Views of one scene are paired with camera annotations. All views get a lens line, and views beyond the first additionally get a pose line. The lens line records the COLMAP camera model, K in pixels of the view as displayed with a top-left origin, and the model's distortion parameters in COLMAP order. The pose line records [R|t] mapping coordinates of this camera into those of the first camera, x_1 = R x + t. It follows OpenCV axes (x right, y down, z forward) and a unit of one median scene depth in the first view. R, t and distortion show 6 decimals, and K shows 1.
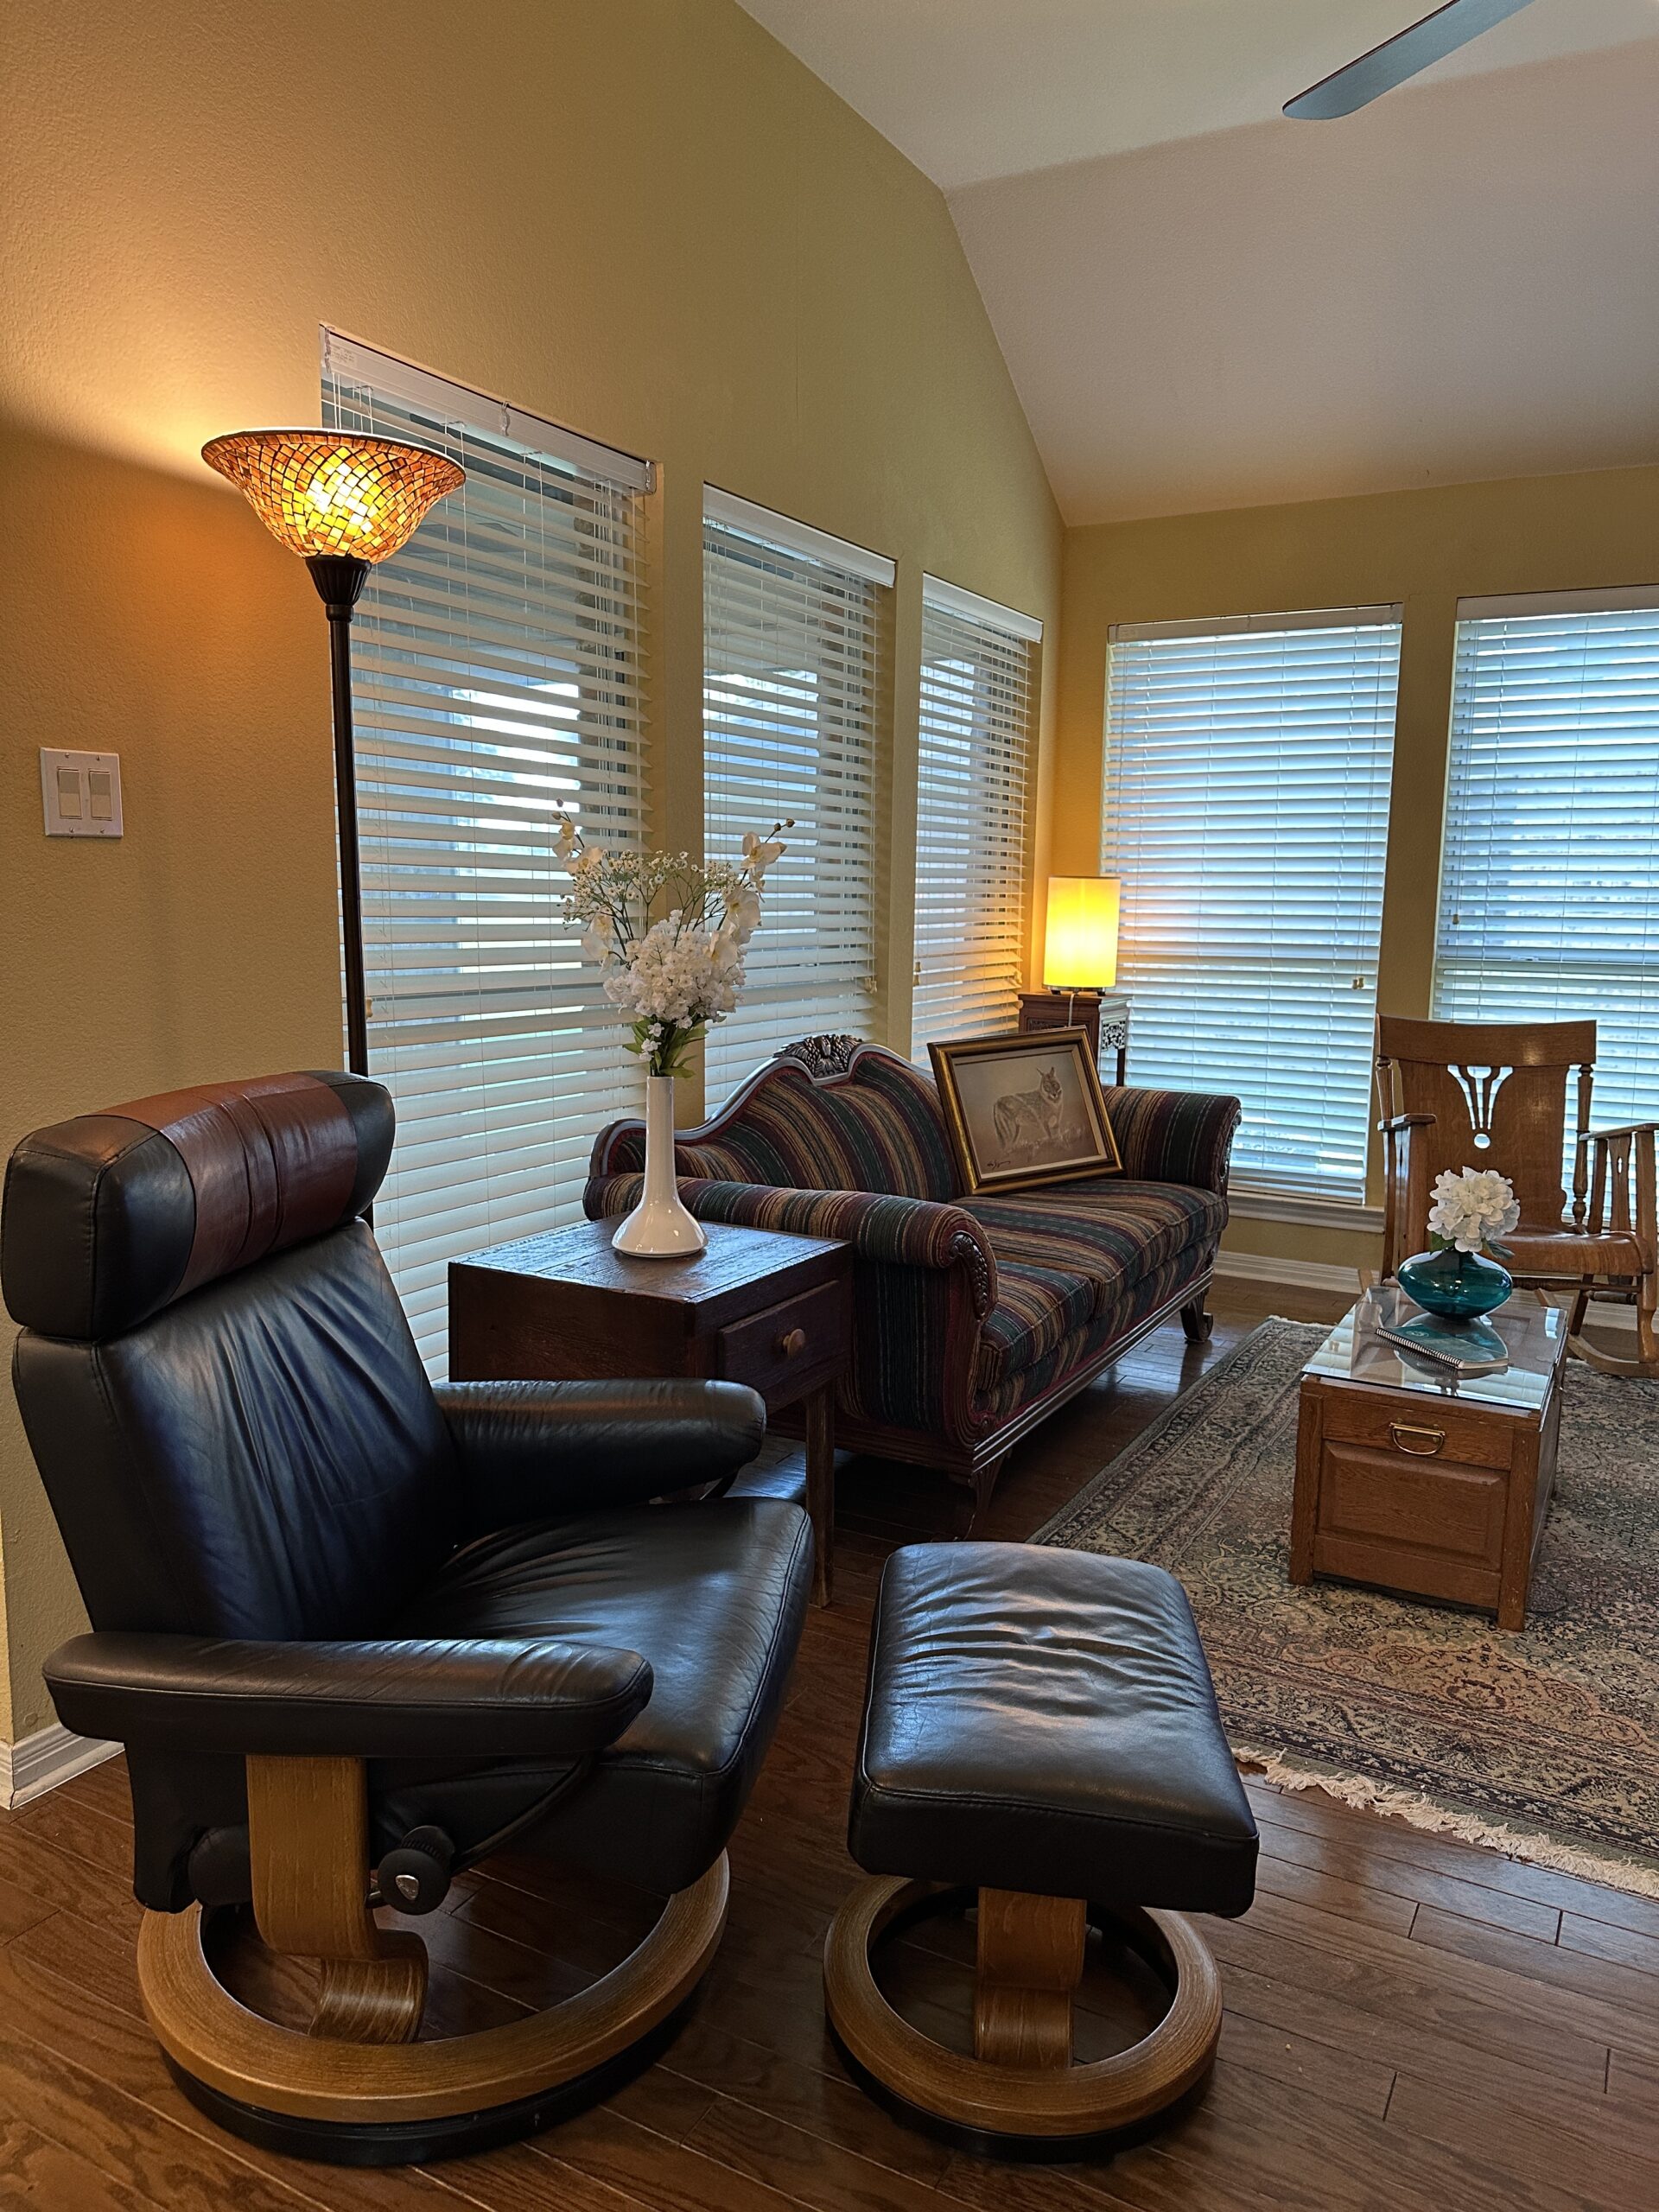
lens RADIAL K [[1539.6, 0, 828.5], [0, 1539.6, 1119.1], [0, 0, 1]] dist [0.136710, -0.275015]
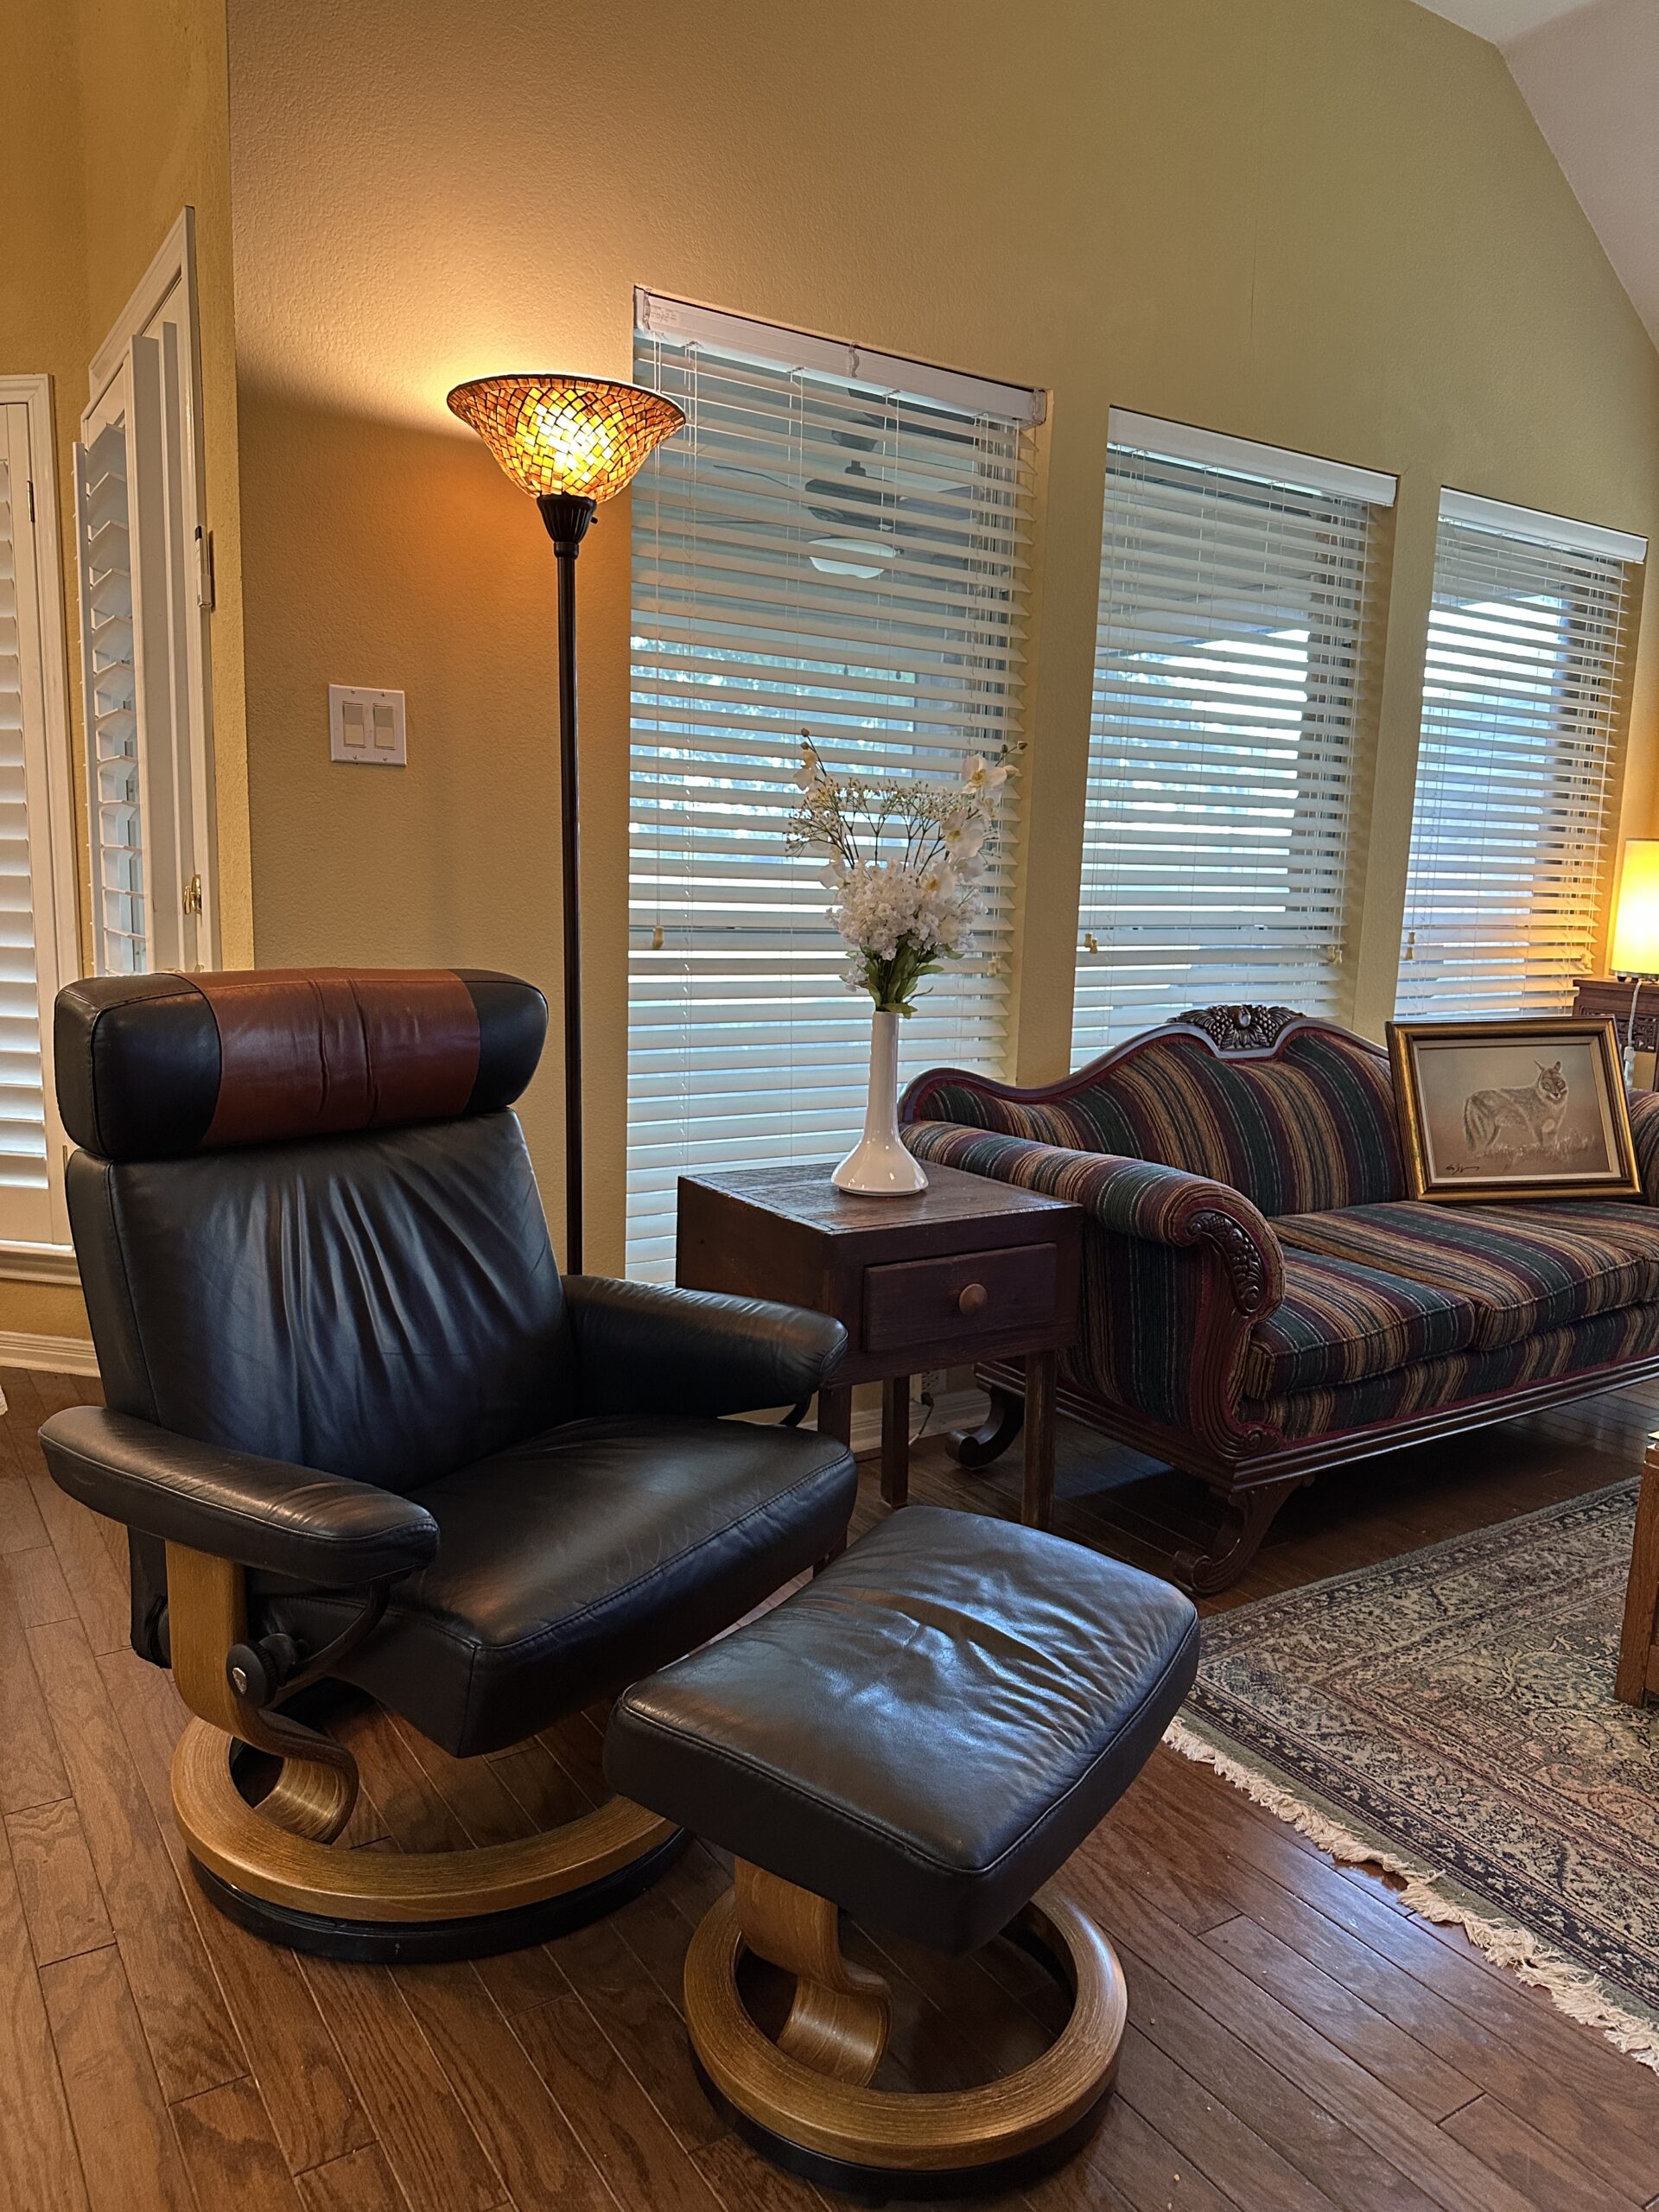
lens RADIAL K [[1561.5, 0, 839.2], [0, 1561.5, 1114.7], [0, 0, 1]] dist [0.068616, -0.084662]
pose [[0.890615, 0.082664, -0.447182, 0.273003], [-0.084606, 0.996291, 0.015667, 0.021422], [0.446818, 0.023880, 0.894306, 0.095430]]
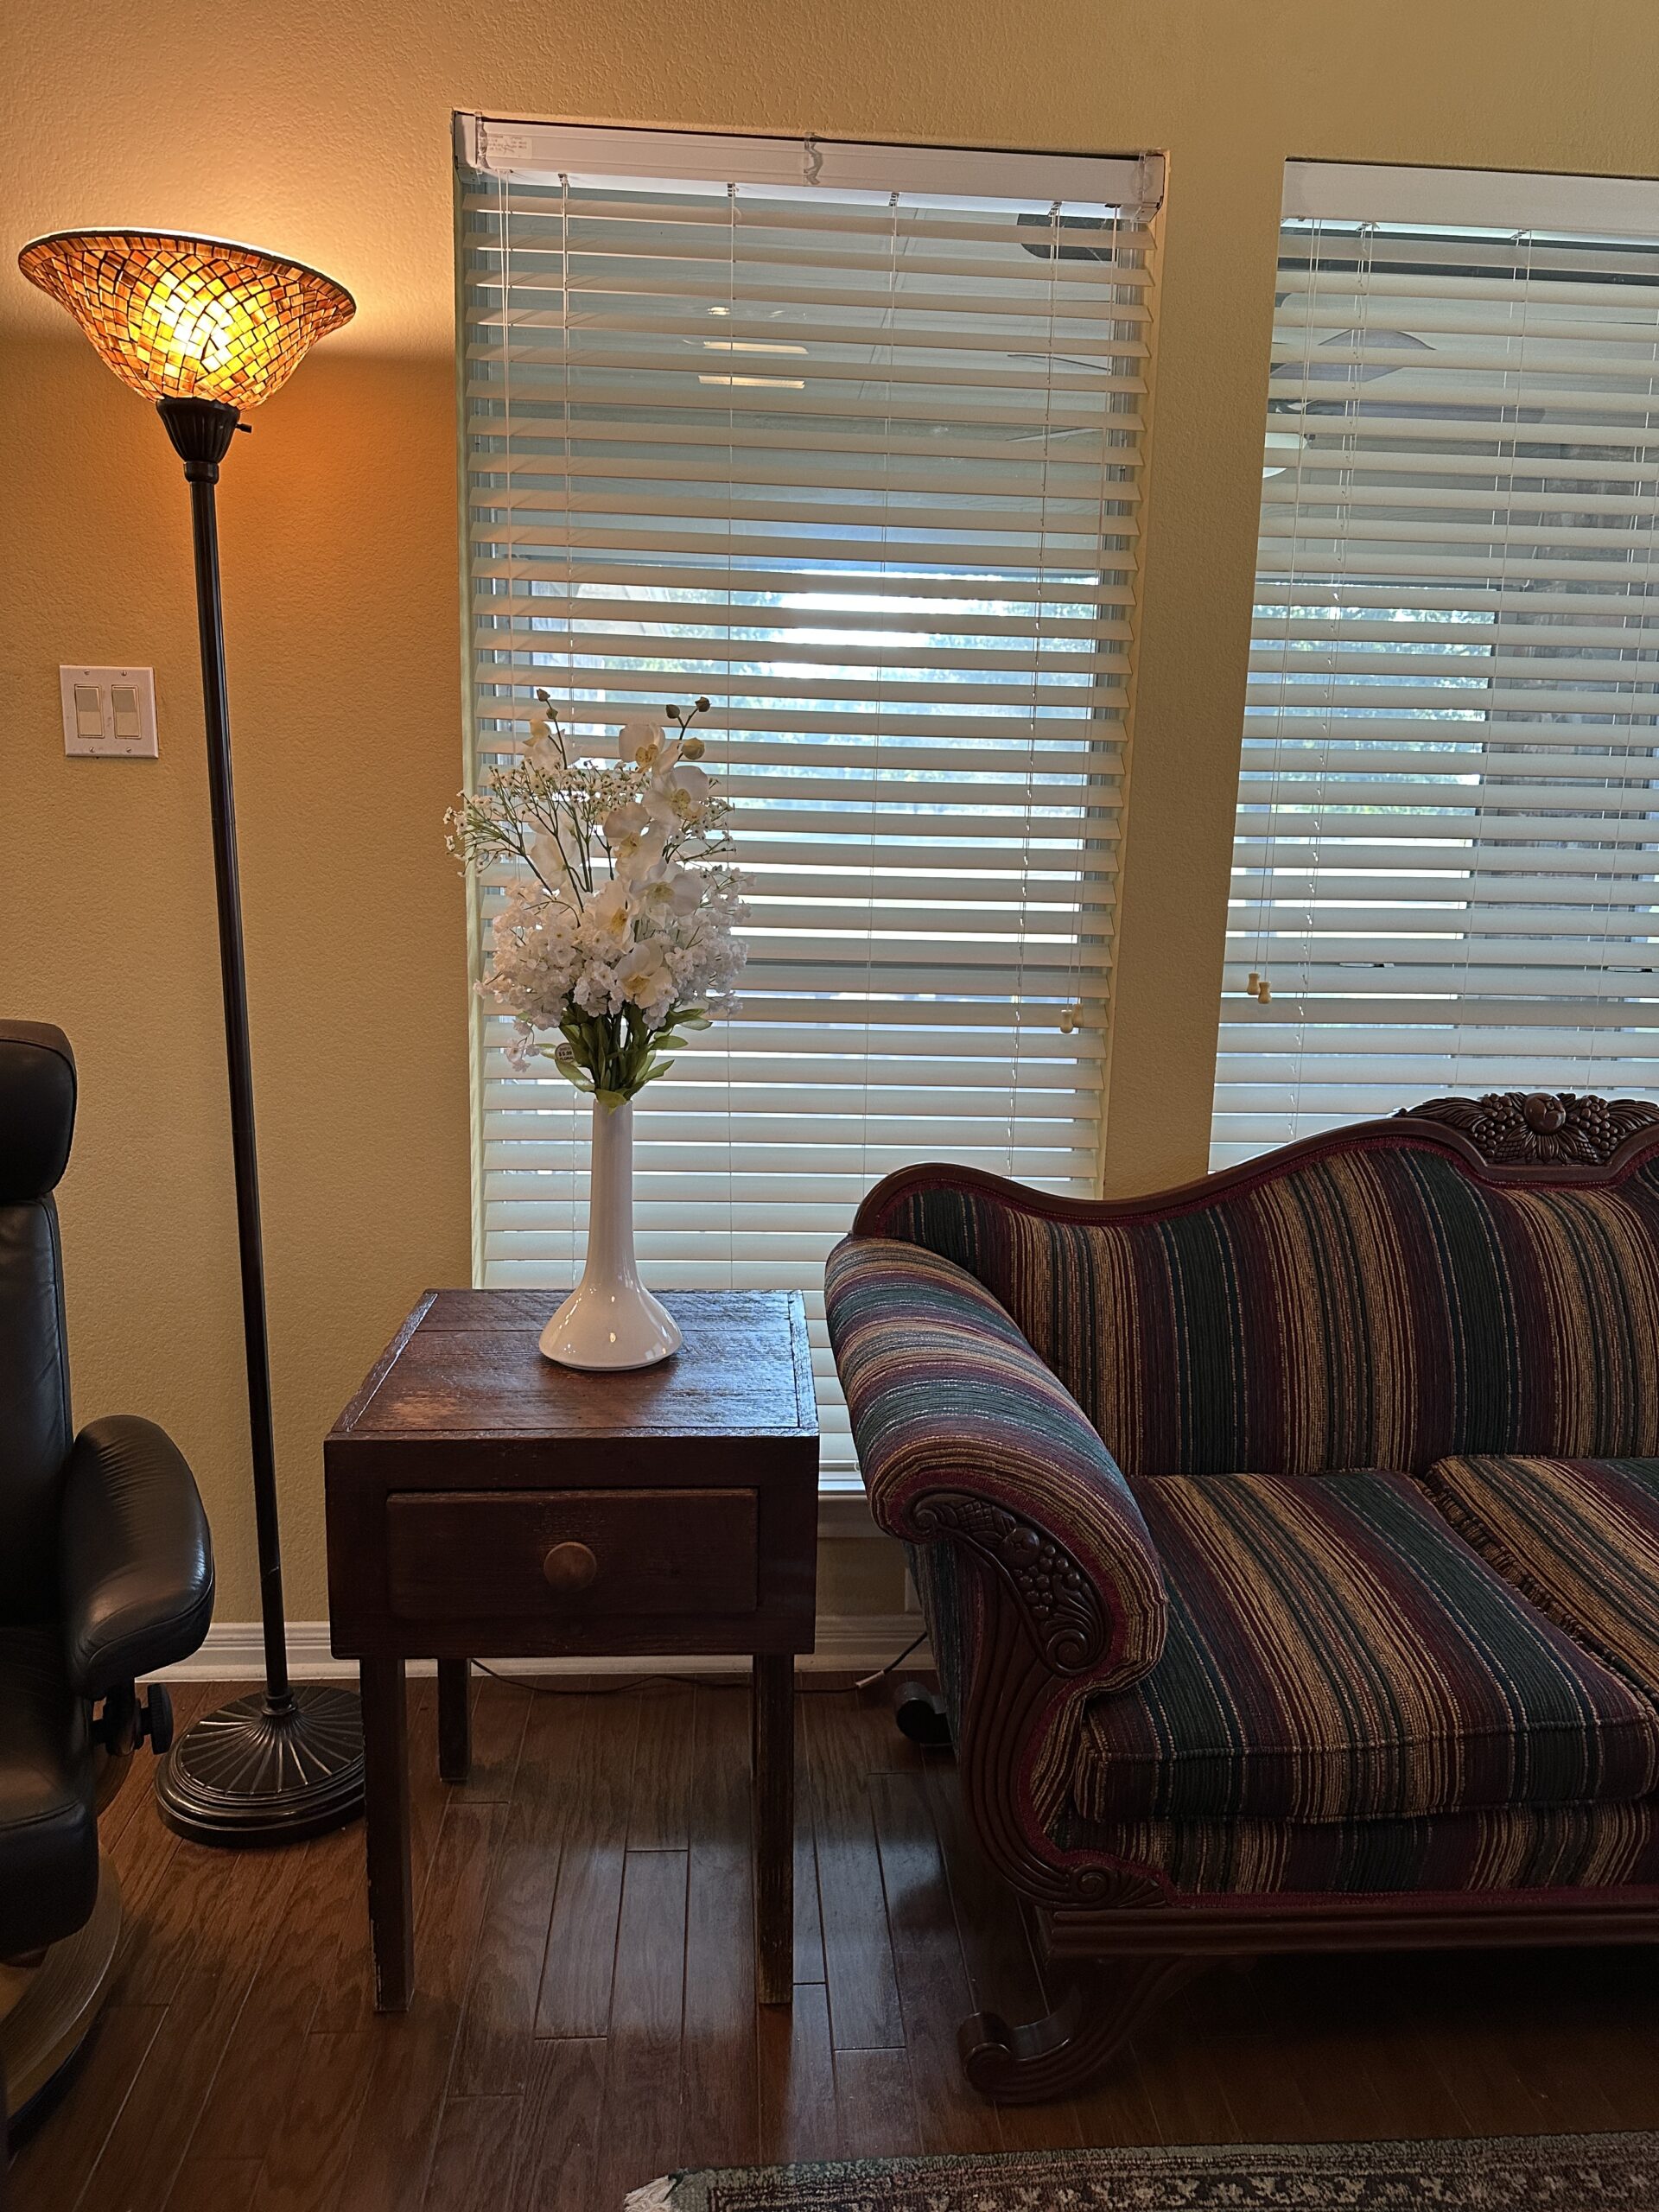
lens RADIAL K [[1572.0, 0, 829.5], [0, 1572.0, 1106.0], [0, 0, 1]] dist [0.057484, -0.079631]
pose [[0.549991, 0.153349, -0.820972, 0.441716], [-0.140535, 0.985975, 0.090022, -0.087981], [0.823262, 0.065864, 0.563828, 0.613169]]
